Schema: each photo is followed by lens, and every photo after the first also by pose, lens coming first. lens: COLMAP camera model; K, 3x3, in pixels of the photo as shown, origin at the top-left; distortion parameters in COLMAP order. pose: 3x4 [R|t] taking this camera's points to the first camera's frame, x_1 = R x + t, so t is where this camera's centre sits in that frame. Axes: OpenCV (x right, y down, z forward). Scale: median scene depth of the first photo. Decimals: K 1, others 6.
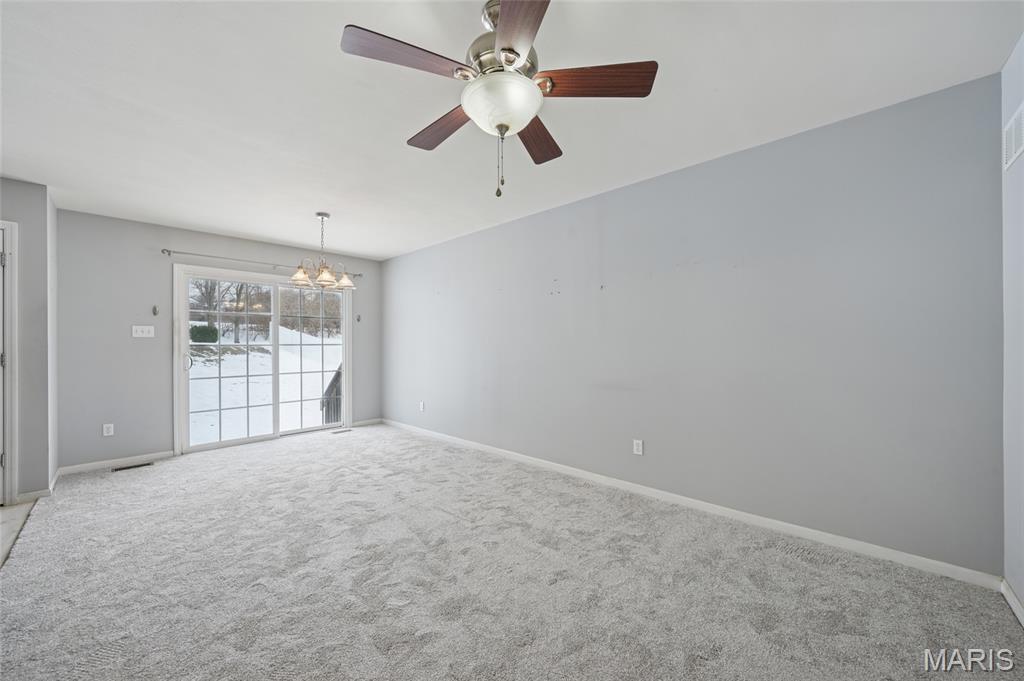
lens RADIAL K [[377.8, 0, 510.8], [0, 377.8, 342.4], [0, 0, 1]] dist [-0.012029, 0.000279]
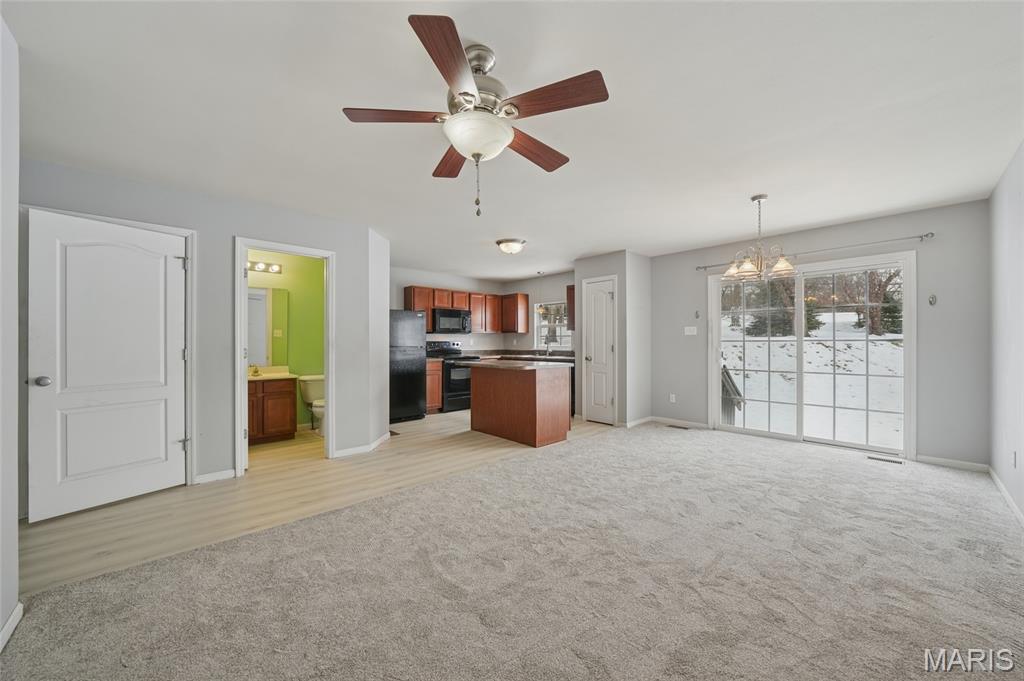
lens RADIAL K [[377.8, 0, 511.5], [0, 377.8, 342.2], [0, 0, 1]] dist [-0.012029, 0.000279]
pose [[-0.065663, 0.007495, -0.997814, 0.469024], [0.008396, 0.999941, 0.006959, -0.002792], [0.997807, -0.007920, -0.065722, 0.489495]]
